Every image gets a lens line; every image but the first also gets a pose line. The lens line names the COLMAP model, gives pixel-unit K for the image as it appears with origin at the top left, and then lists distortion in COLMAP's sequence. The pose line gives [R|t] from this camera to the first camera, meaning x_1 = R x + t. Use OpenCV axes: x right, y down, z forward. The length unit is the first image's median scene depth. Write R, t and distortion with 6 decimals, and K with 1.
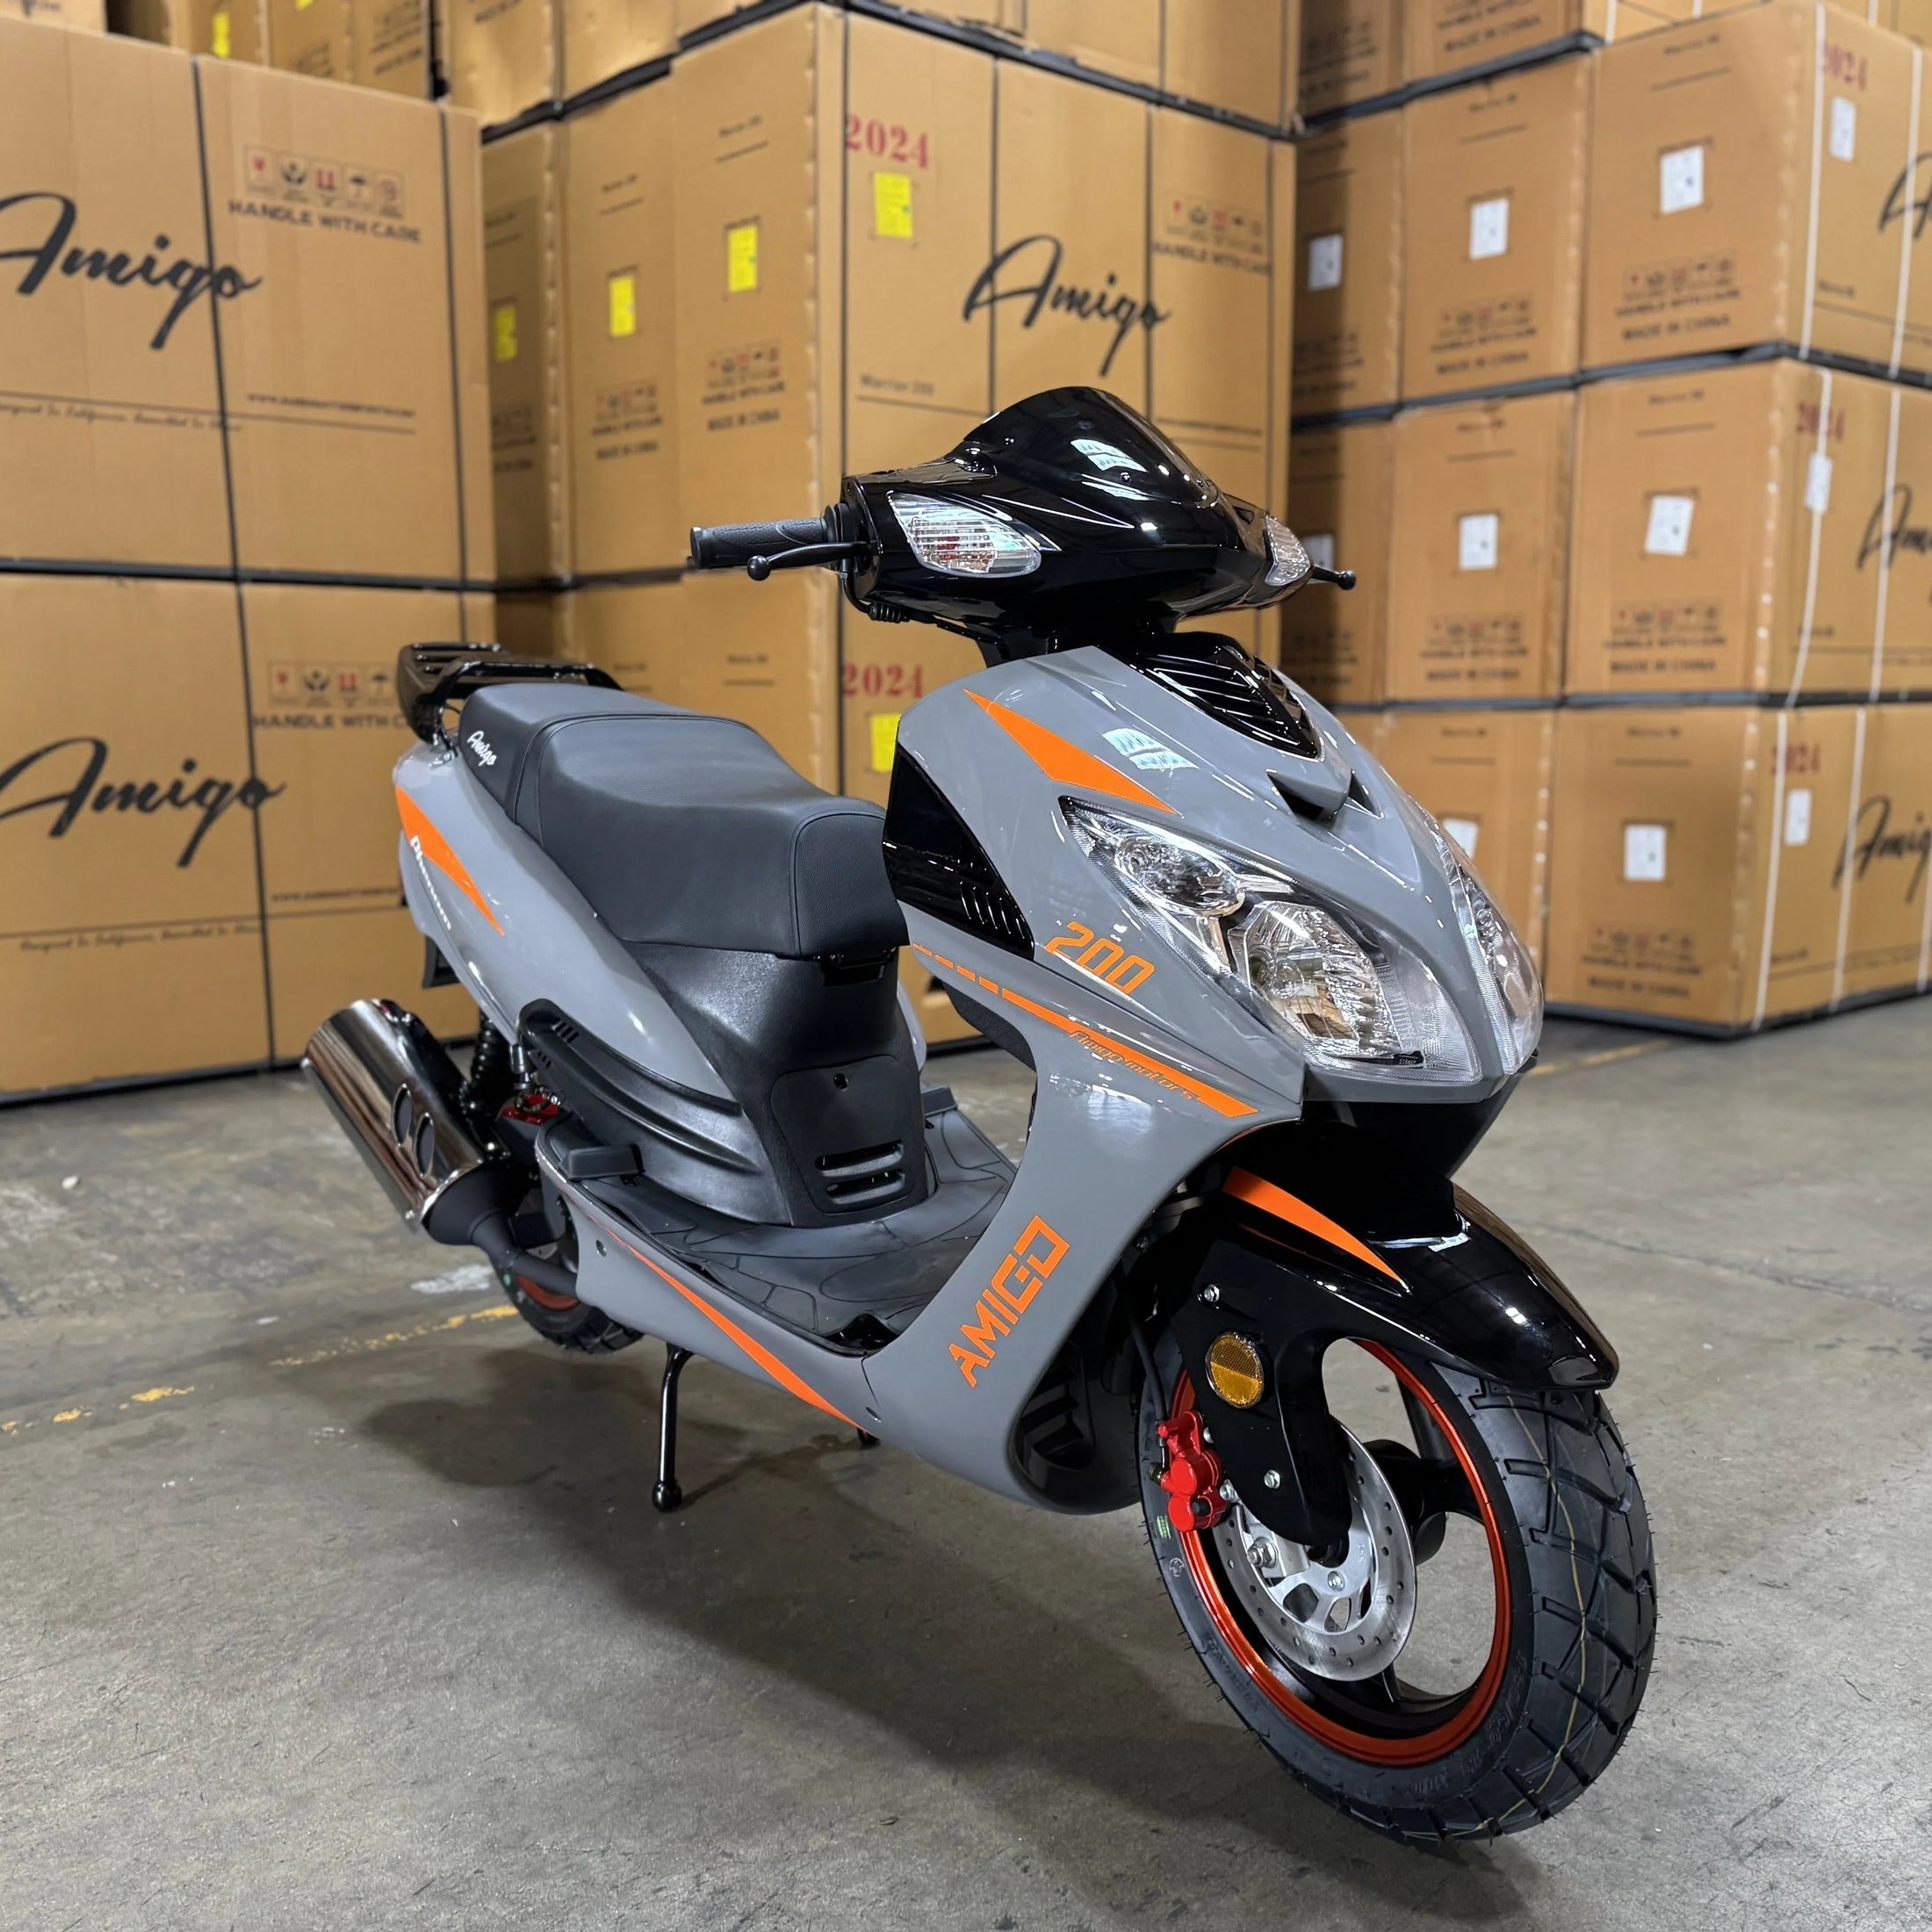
lens RADIAL K [[1949.5, 0, 959.4], [0, 1949.5, 976.6], [0, 0, 1]] dist [0.062158, -0.077478]
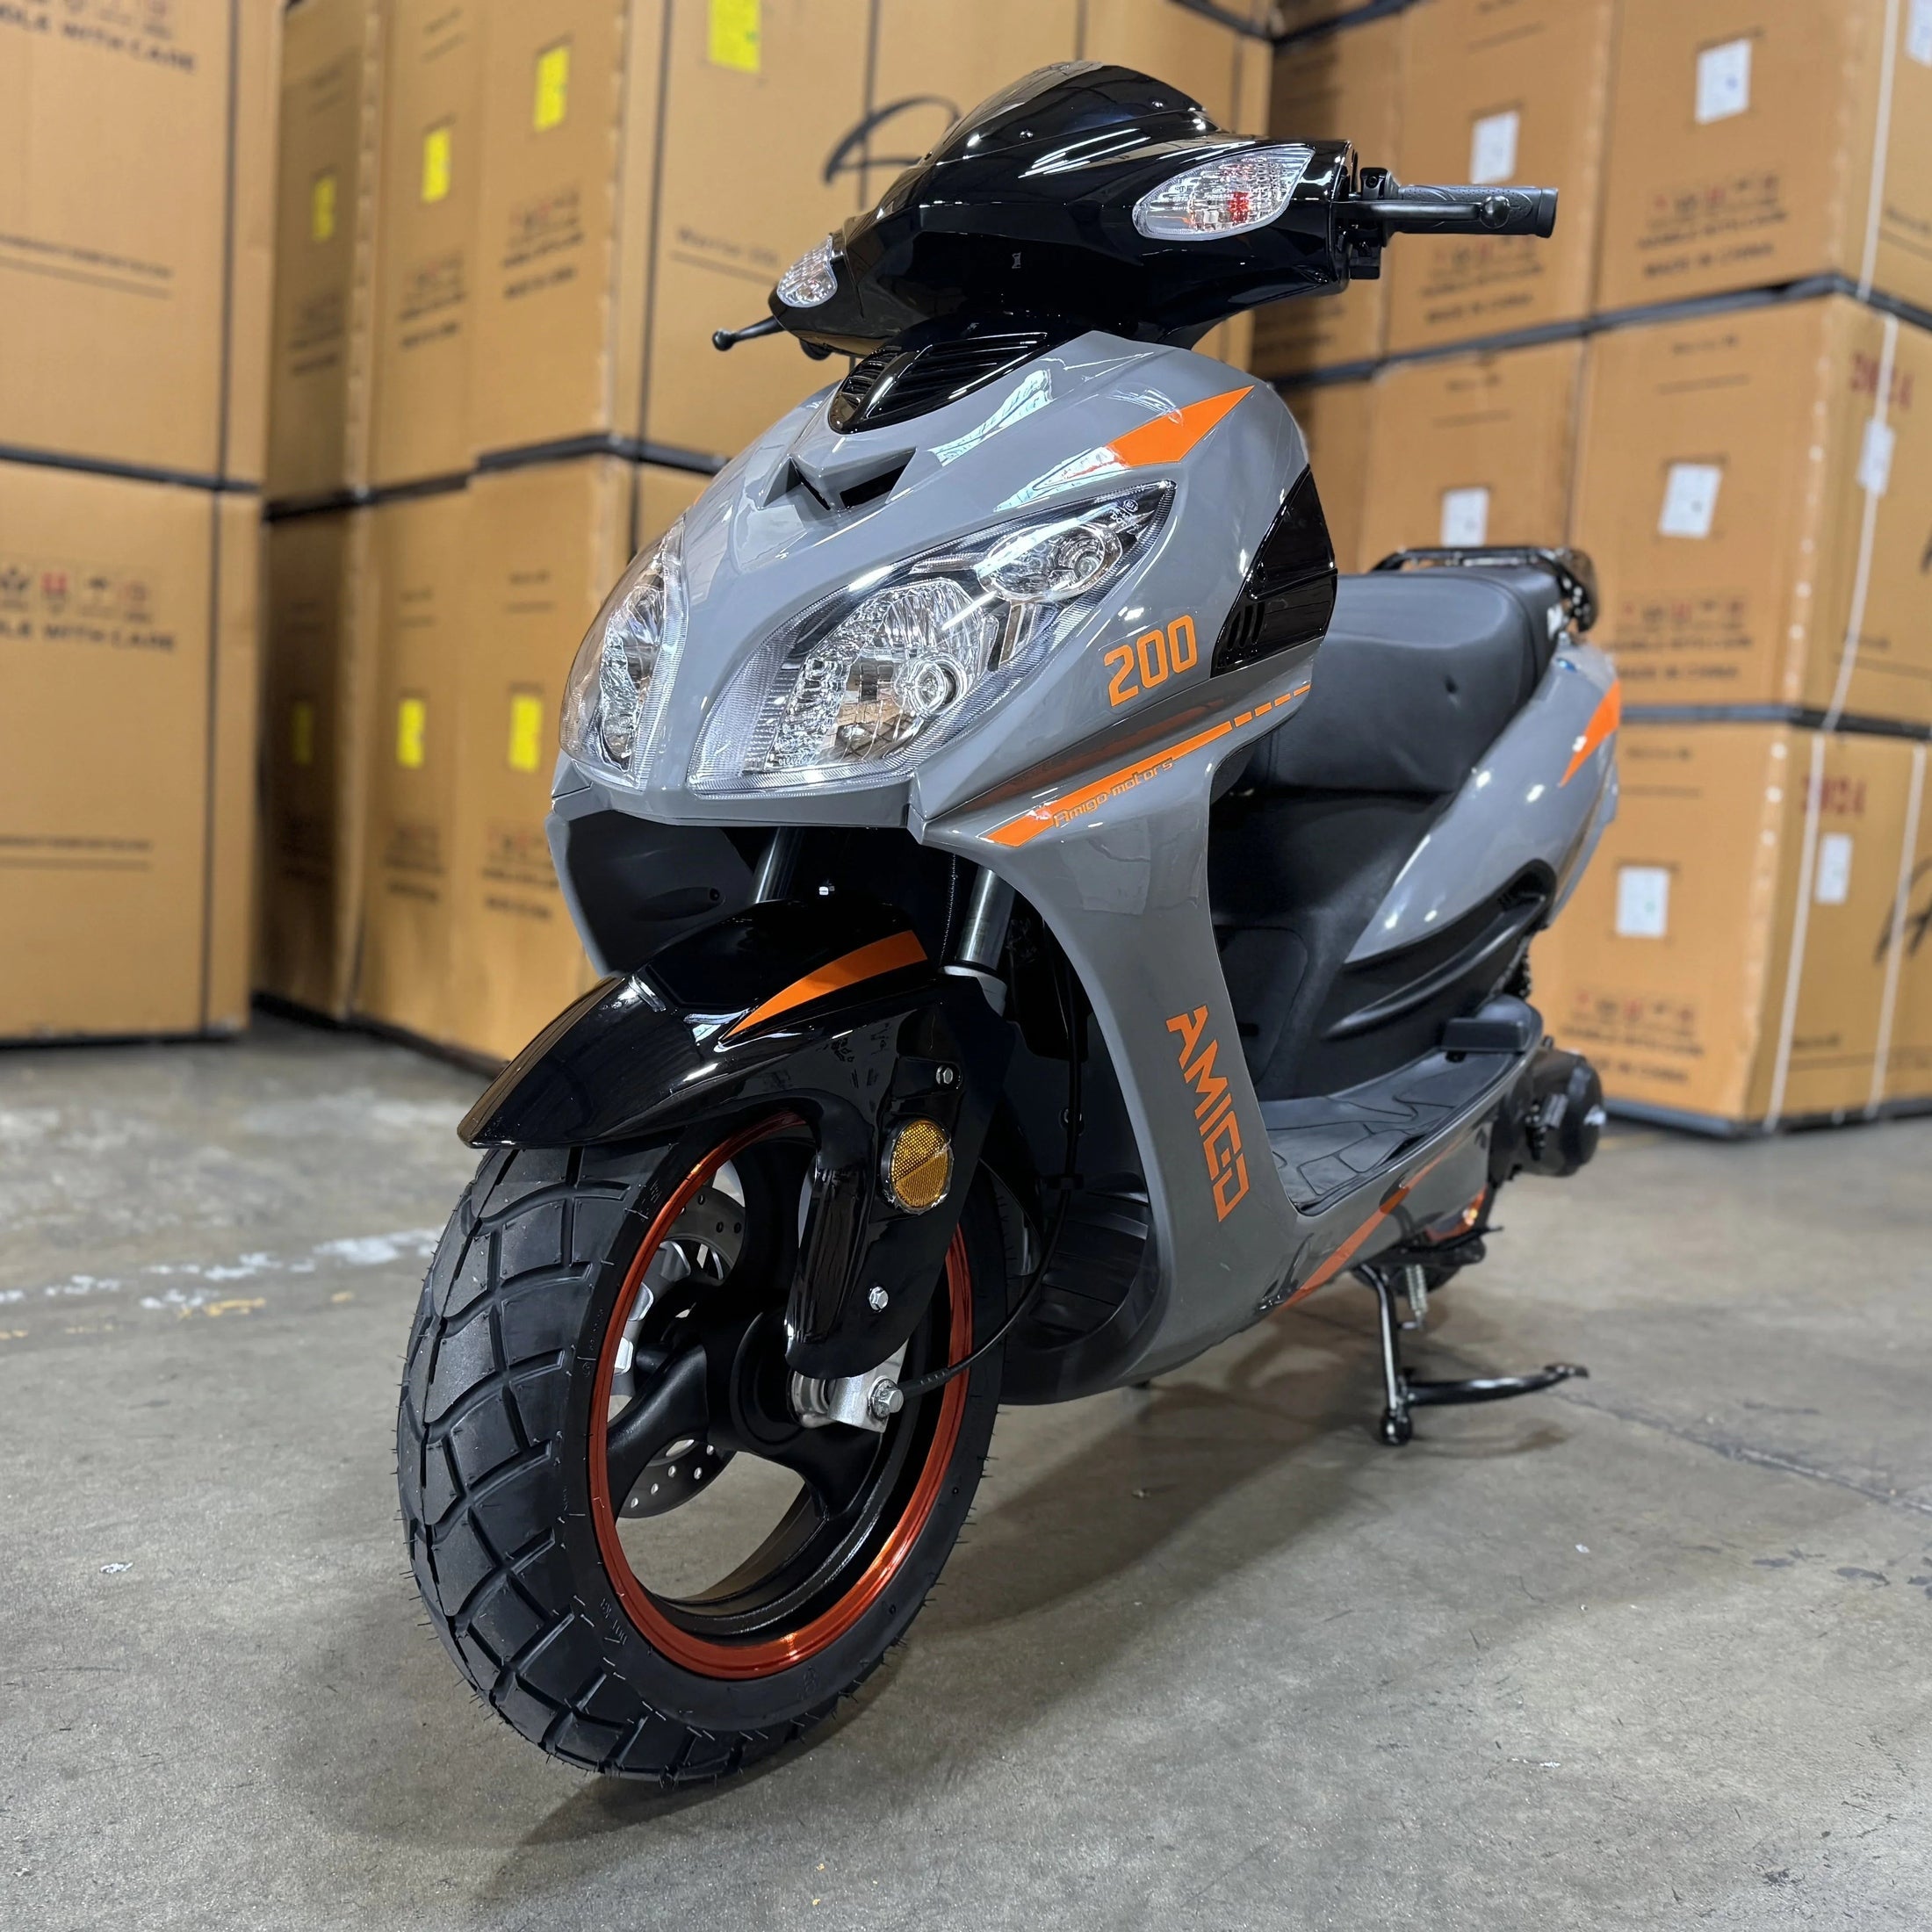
lens RADIAL K [[1959.5, 0, 971.7], [0, 1959.5, 972.3], [0, 0, 1]] dist [0.014315, -0.007747]
pose [[0.997258, 0.067212, -0.030954, 0.107527], [-0.068752, 0.996294, -0.051695, 0.028210], [0.027365, 0.053682, 0.998183, 0.200203]]
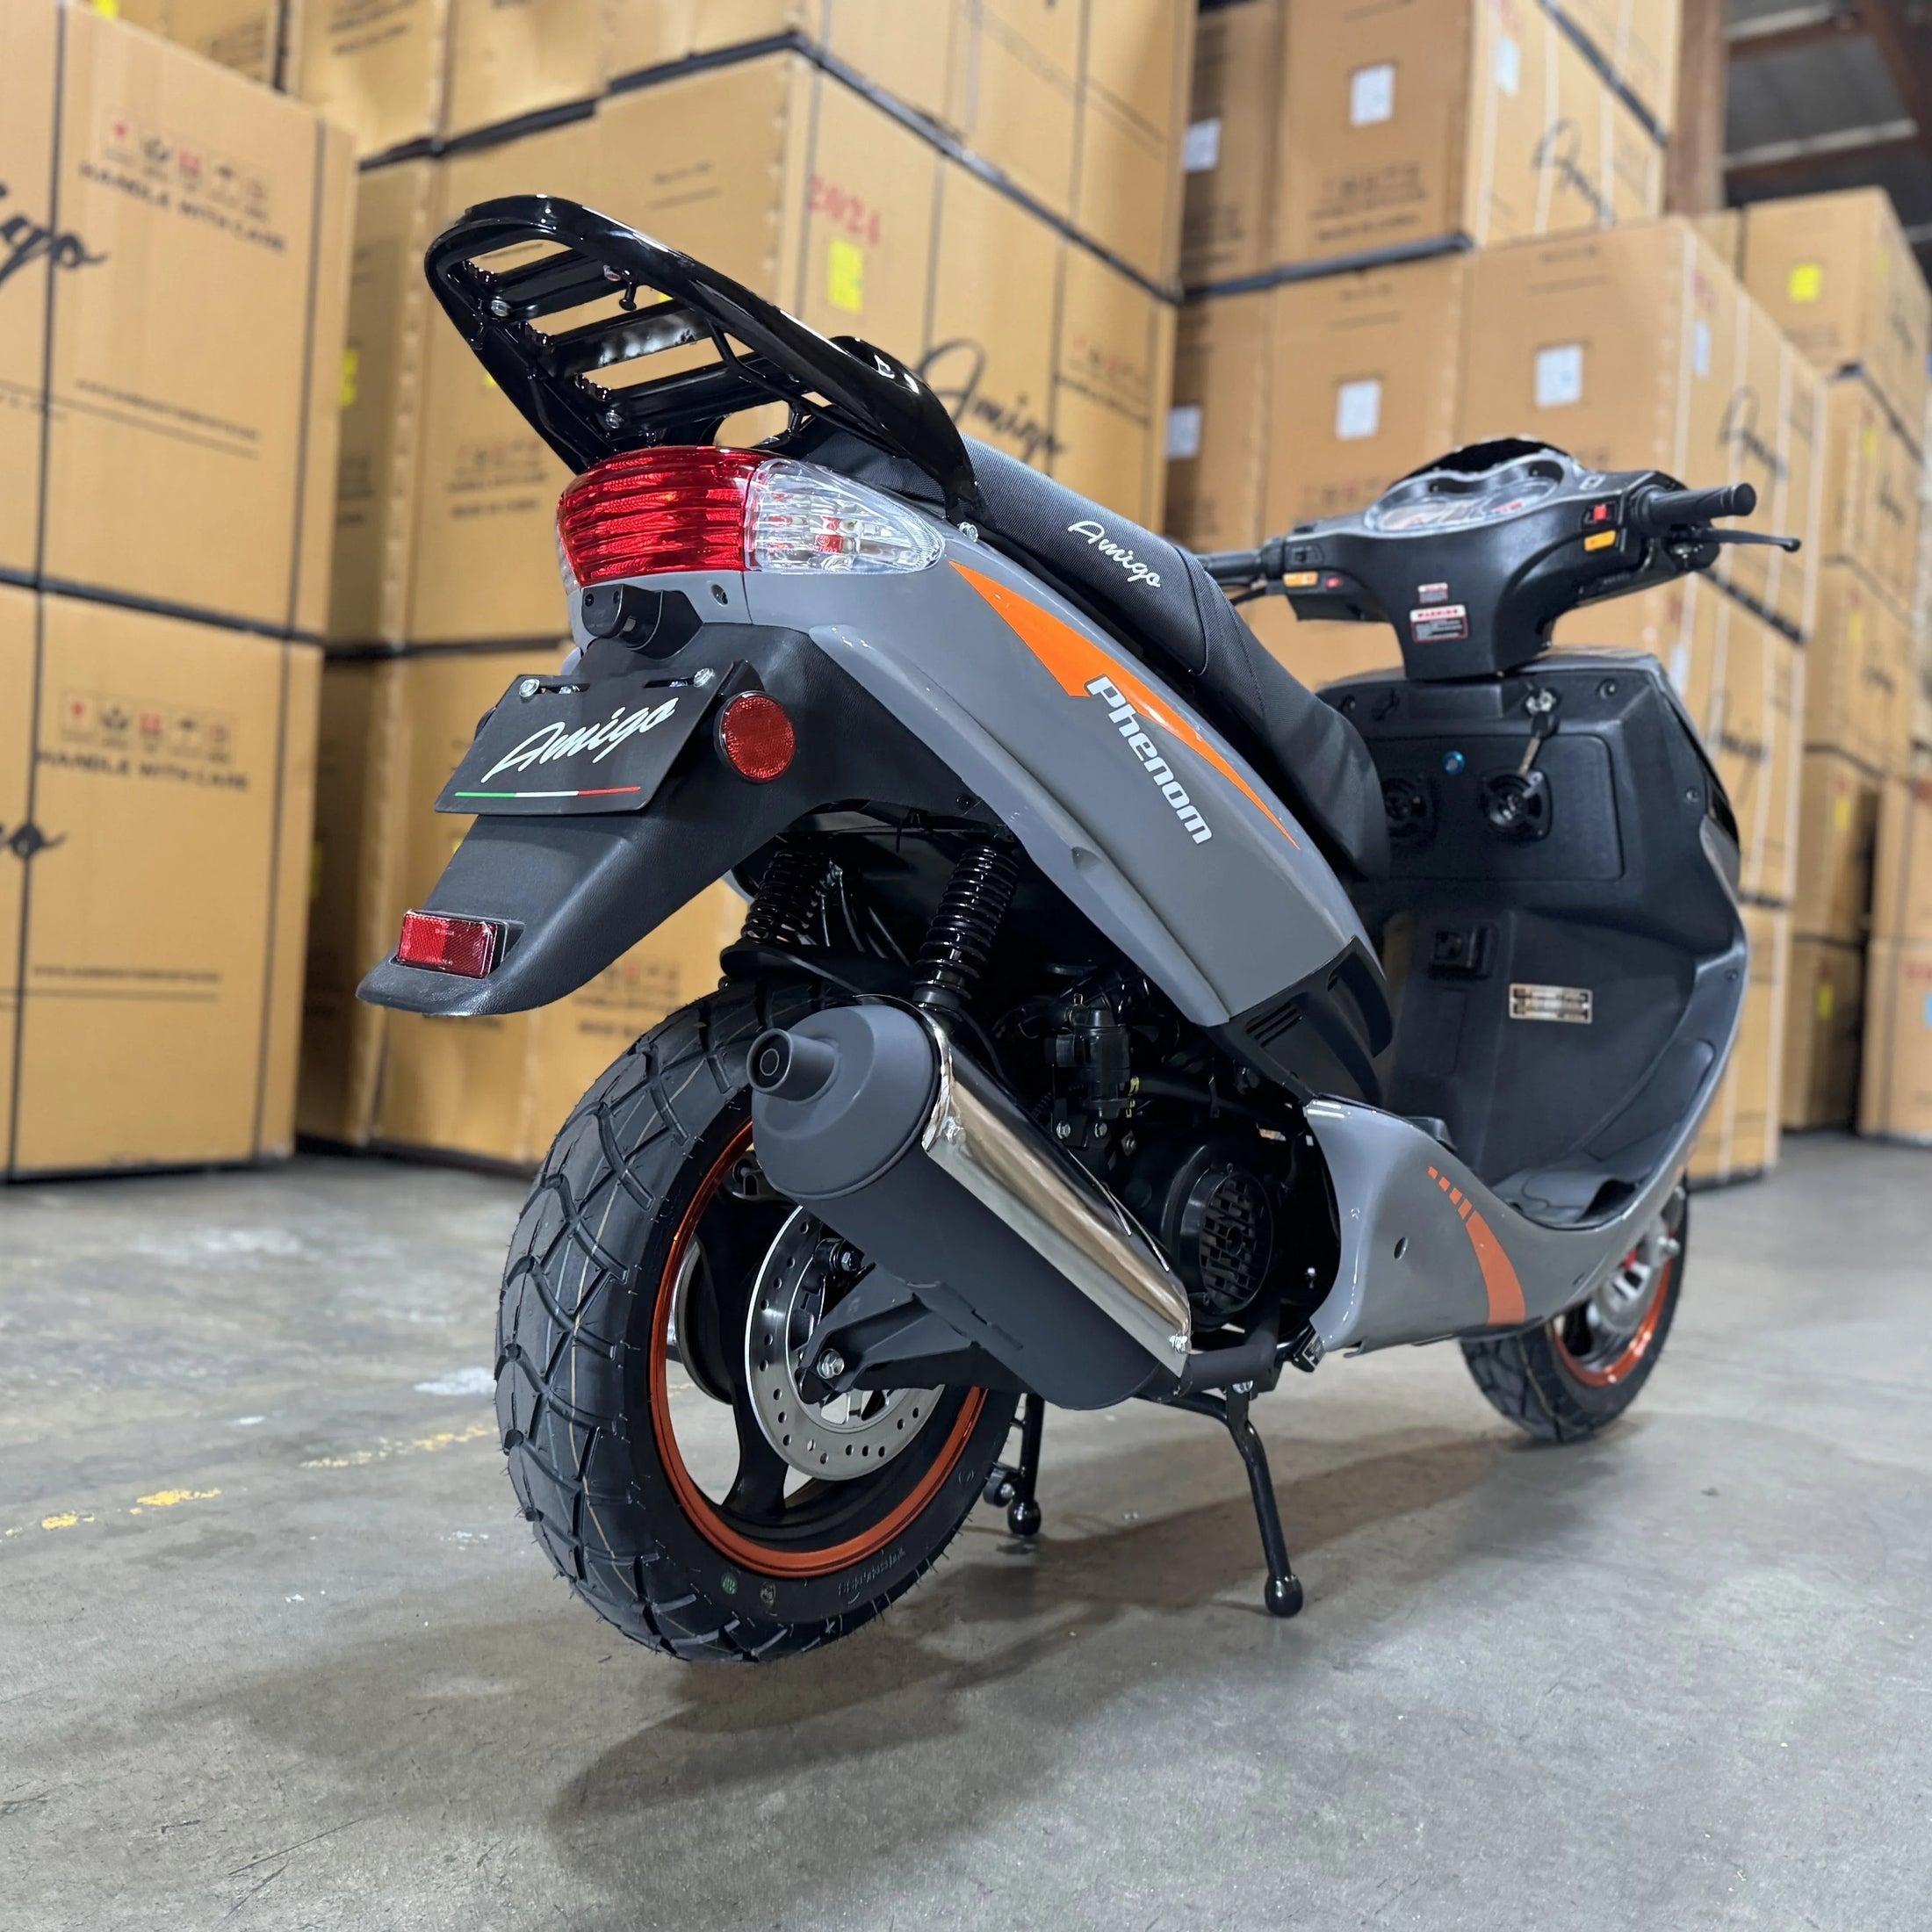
lens RADIAL K [[1958.9, 0, 938.6], [0, 1958.9, 962.2], [0, 0, 1]] dist [0.029214, -0.009998]
pose [[0.972393, 0.066286, 0.223737, -0.166905], [-0.035344, 0.989581, -0.139571, 0.058841], [-0.230658, 0.127810, 0.964604, 0.115536]]
